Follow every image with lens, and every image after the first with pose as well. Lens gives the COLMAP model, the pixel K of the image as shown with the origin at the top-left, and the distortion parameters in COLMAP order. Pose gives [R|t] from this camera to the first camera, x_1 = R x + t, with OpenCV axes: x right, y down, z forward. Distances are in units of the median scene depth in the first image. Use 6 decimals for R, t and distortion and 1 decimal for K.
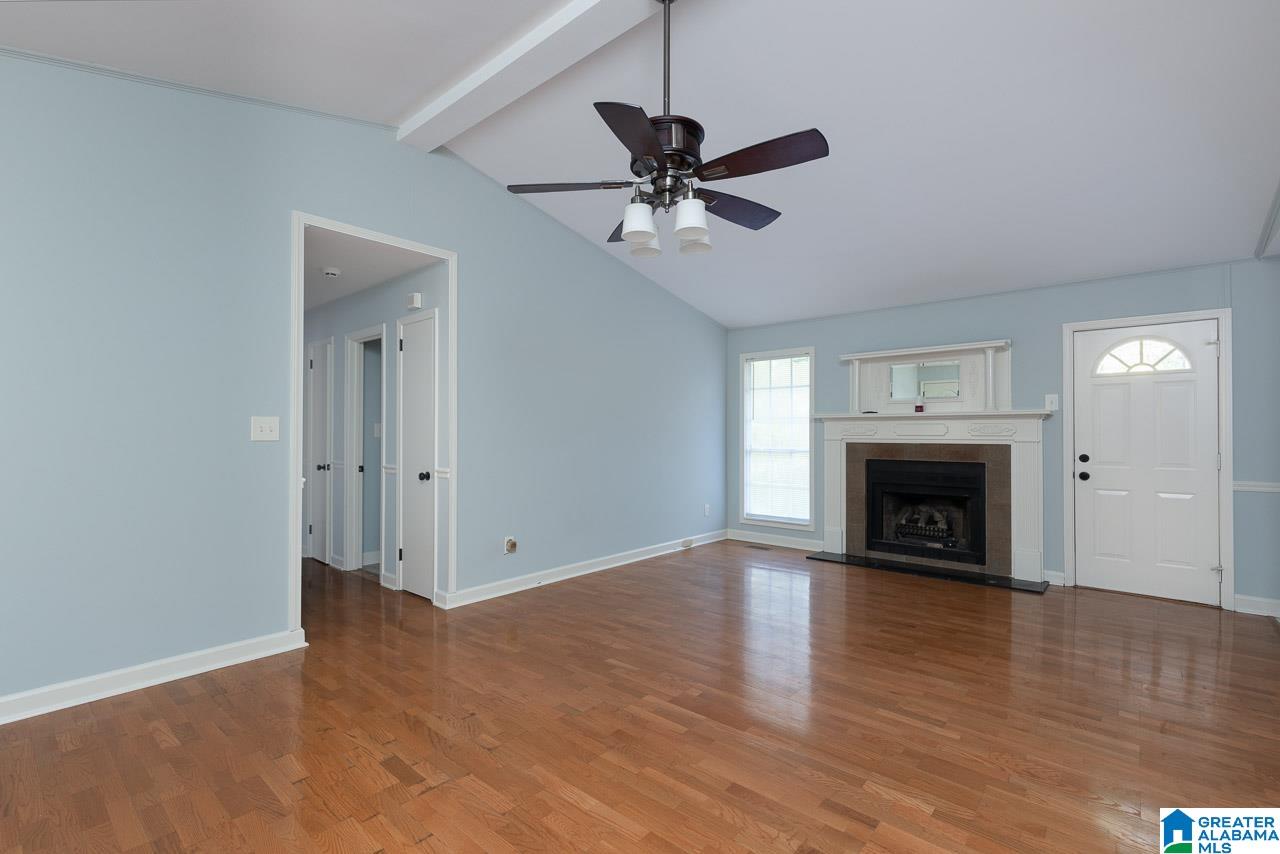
lens RADIAL K [[572.4, 0, 640.0], [0, 572.4, 427.0], [0, 0, 1]] dist [0.003575, 0.000263]
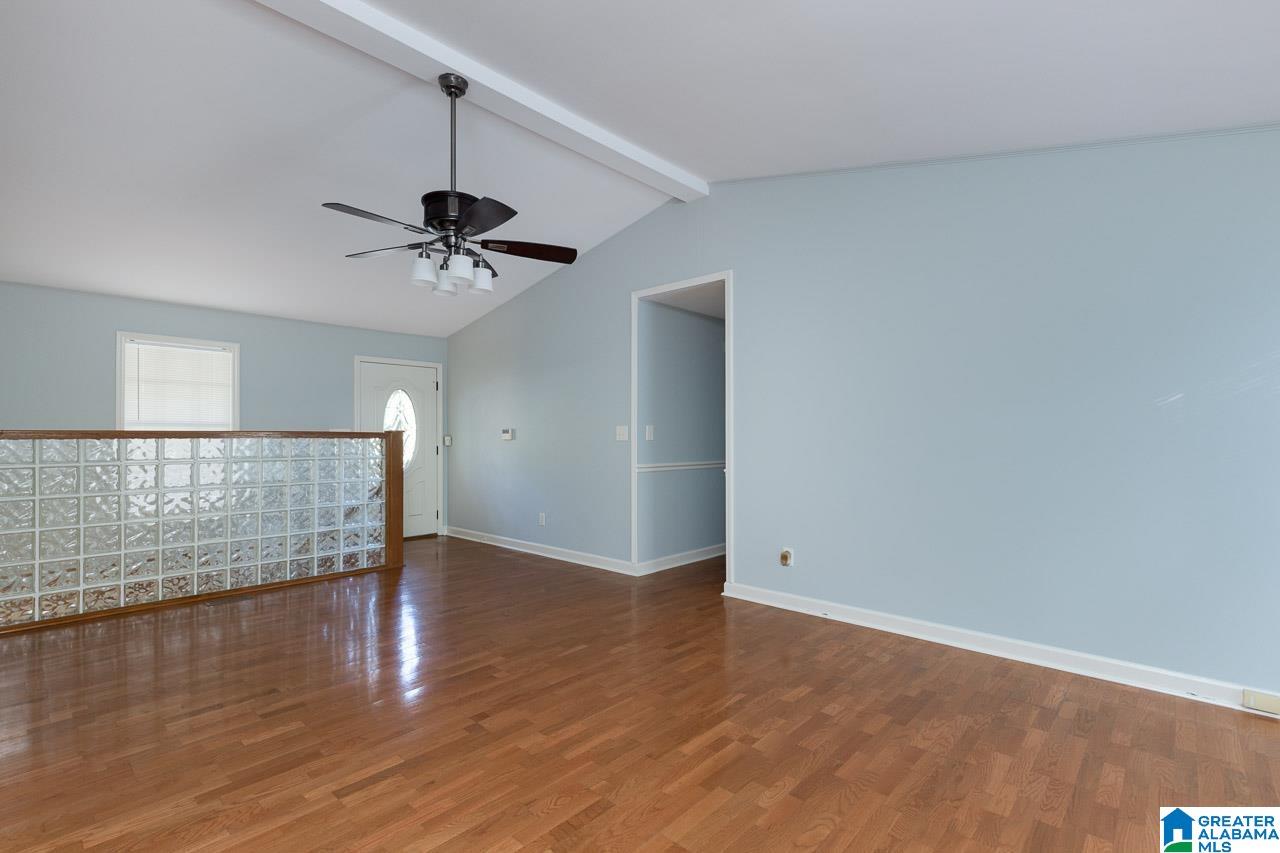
lens RADIAL K [[595.3, 0, 640.0], [0, 595.3, 426.5], [0, 0, 1]] dist [0.002550, -0.000008]
pose [[-0.028983, -0.018713, -0.999405, 0.659885], [0.010862, 0.999760, -0.019034, 0.010704], [0.999521, -0.011408, -0.028773, 0.705042]]
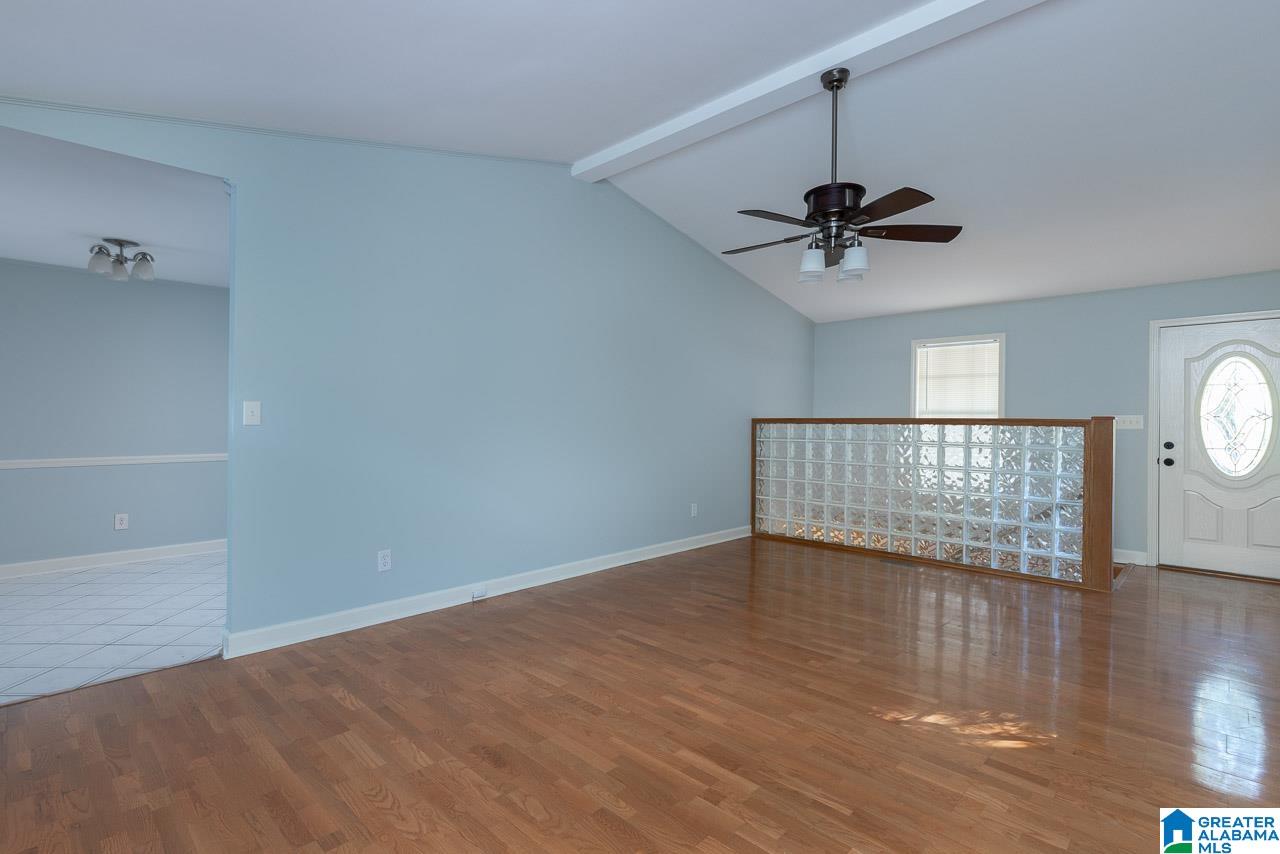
lens RADIAL K [[616.6, 0, 606.8], [0, 616.6, 416.5], [0, 0, 1]] dist [0.002180, 0.000276]
pose [[-0.996144, -0.009528, 0.087214, 0.210700], [-0.010740, 0.999852, -0.013442, 0.010594], [-0.087073, -0.014326, -0.996099, 1.189311]]
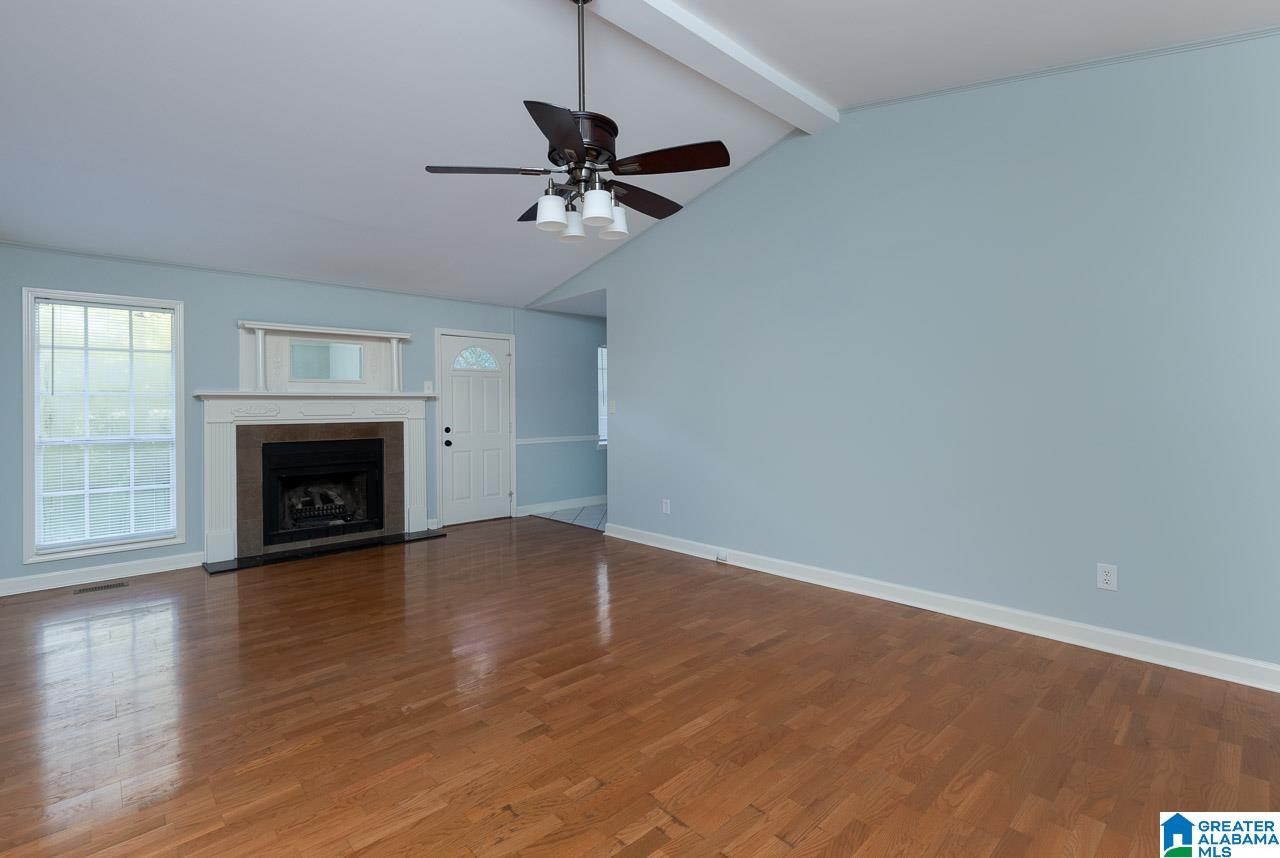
lens RADIAL K [[578.9, 0, 634.8], [0, 578.9, 413.0], [0, 0, 1]] dist [0.002232, 0.000188]
pose [[0.120410, -0.008397, 0.992689, -0.487596], [0.001992, 0.999964, 0.008217, 0.004039], [-0.992722, 0.000988, 0.120422, 0.376917]]
